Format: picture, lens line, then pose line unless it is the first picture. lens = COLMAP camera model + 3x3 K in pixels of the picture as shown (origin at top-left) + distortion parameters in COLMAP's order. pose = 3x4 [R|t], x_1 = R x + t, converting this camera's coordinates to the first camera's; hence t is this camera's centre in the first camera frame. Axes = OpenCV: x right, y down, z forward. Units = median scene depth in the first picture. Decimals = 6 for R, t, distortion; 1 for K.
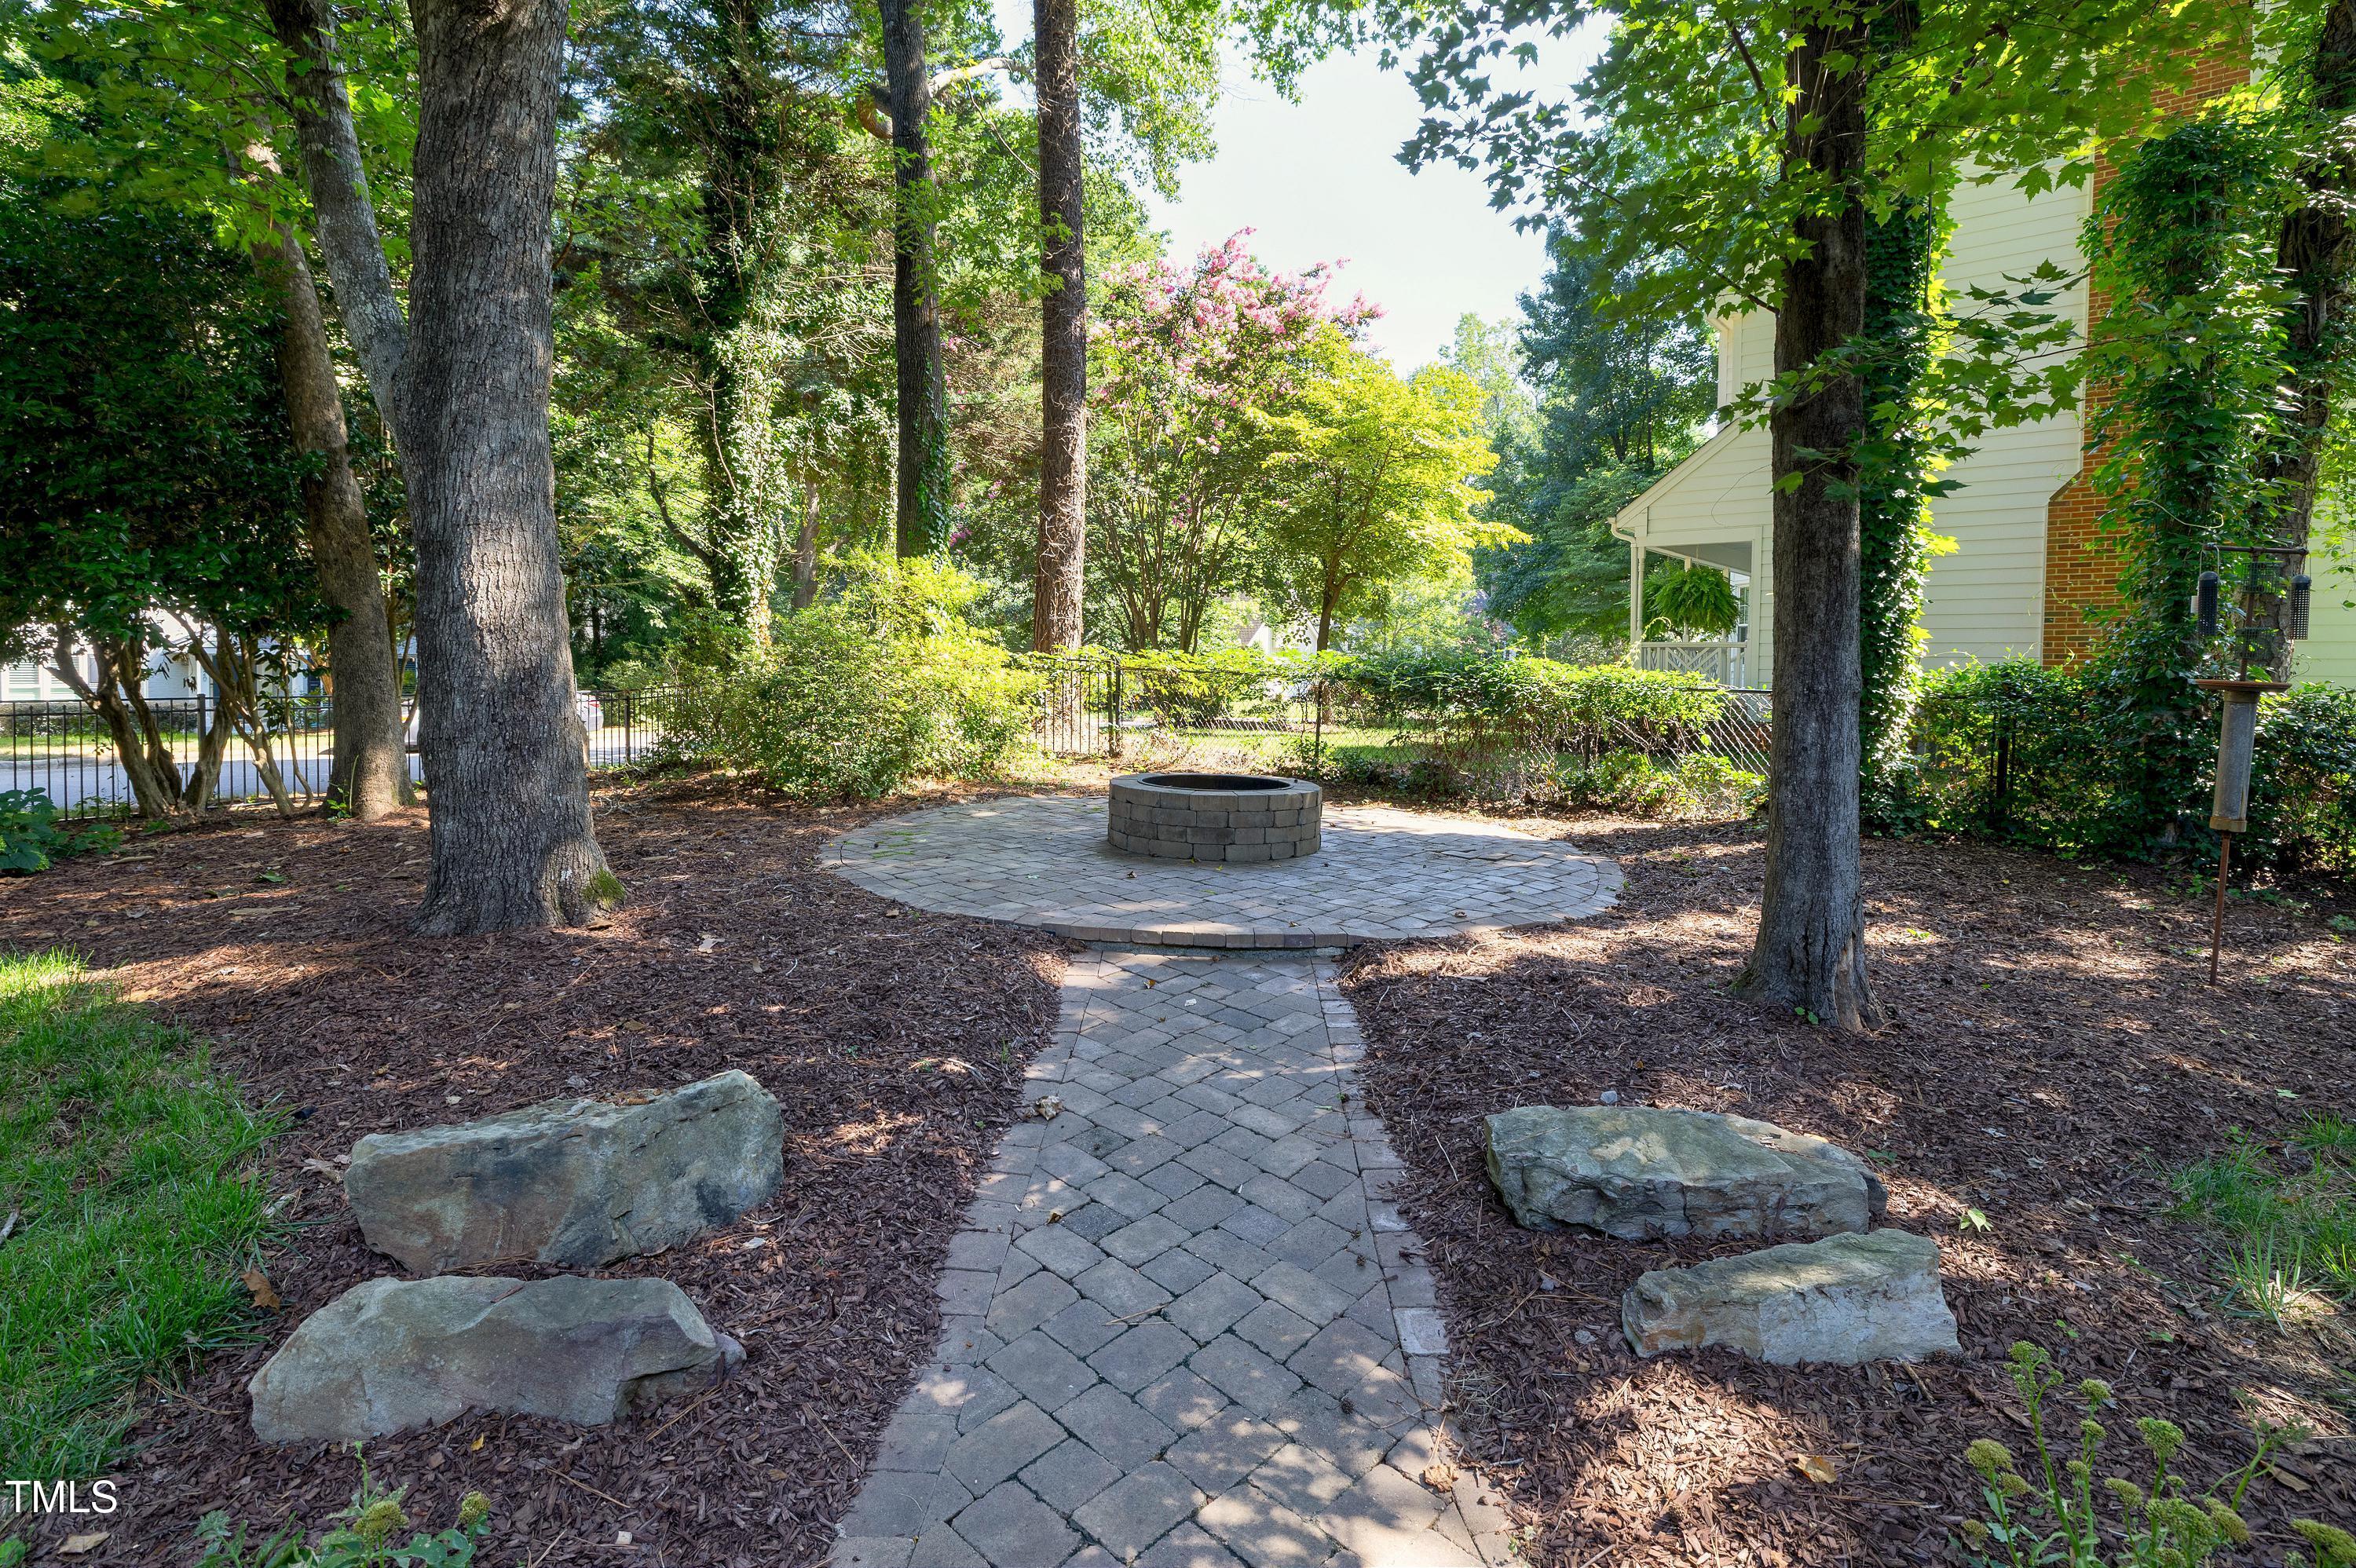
lens RADIAL K [[1110.9, 0, 1187.1], [0, 1110.9, 692.9], [0, 0, 1]] dist [0.000258, -0.000259]
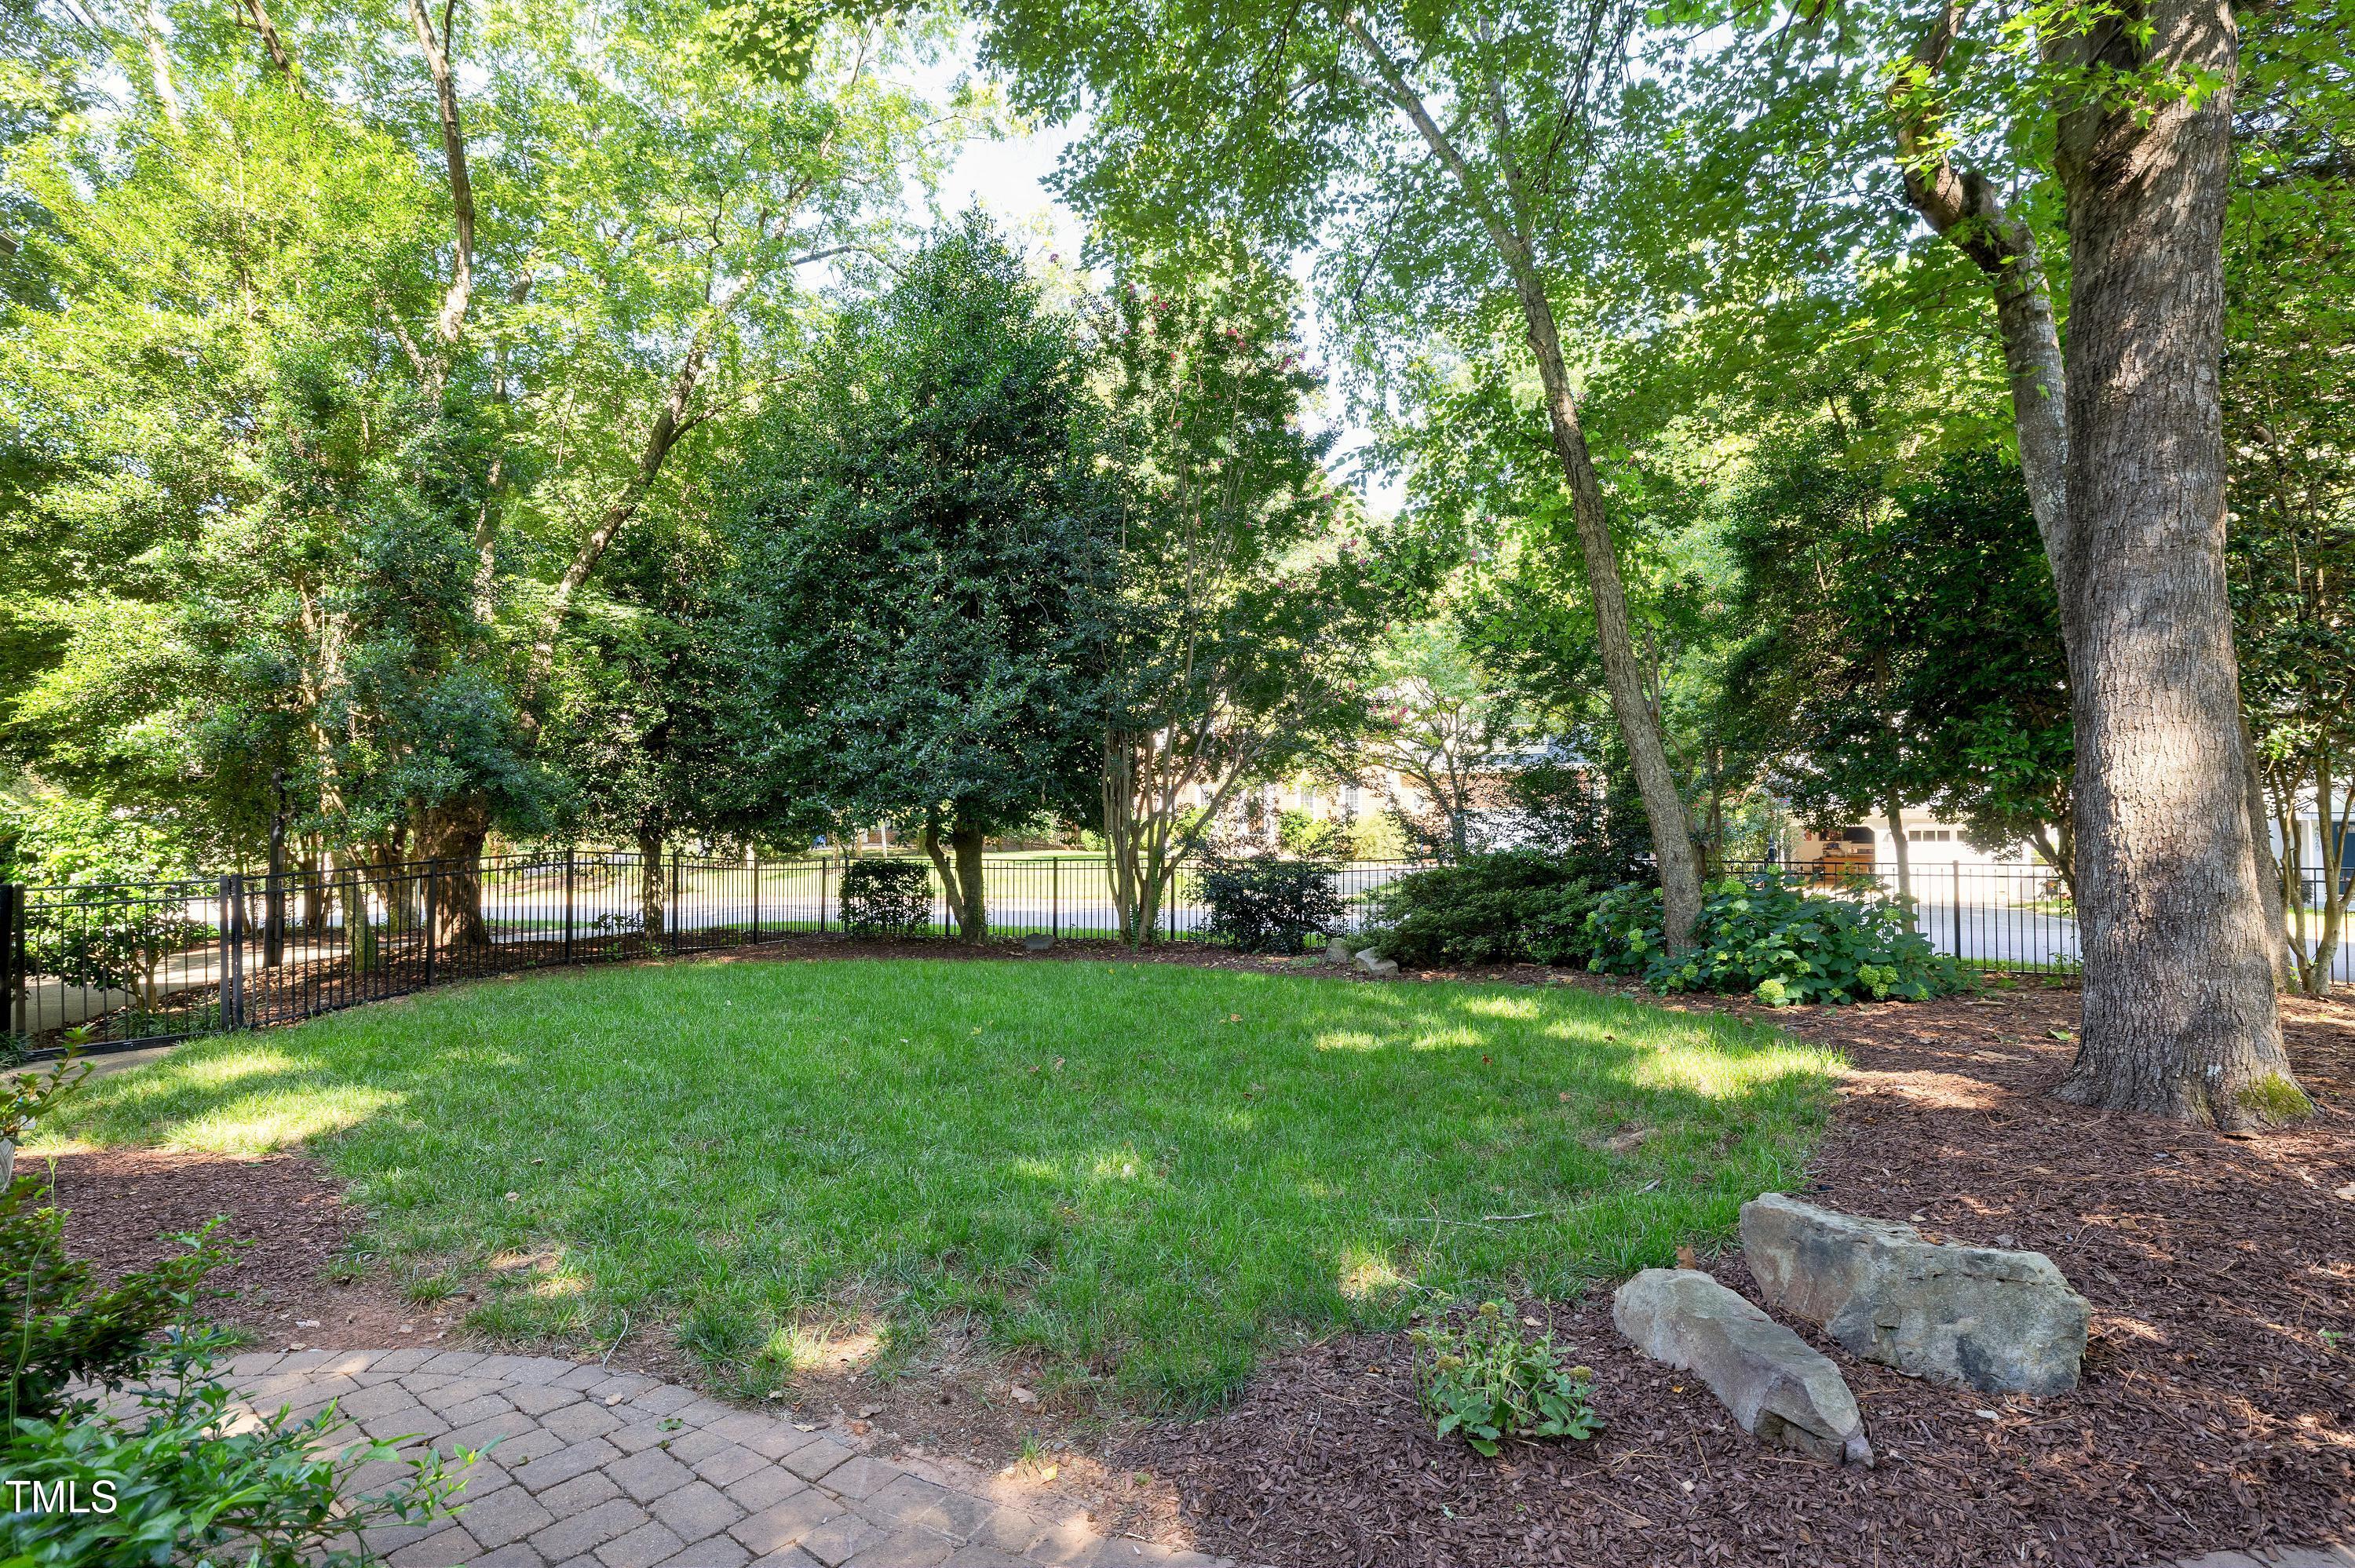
lens RADIAL K [[1242.2, 0, 1176.2], [0, 1242.2, 779.4], [0, 0, 1]] dist [-0.000570, 0.001090]
pose [[0.067360, -0.044463, -0.996738, 0.182734], [-0.022978, 0.998672, -0.046102, -0.001676], [0.997464, 0.026009, 0.066249, 0.048163]]
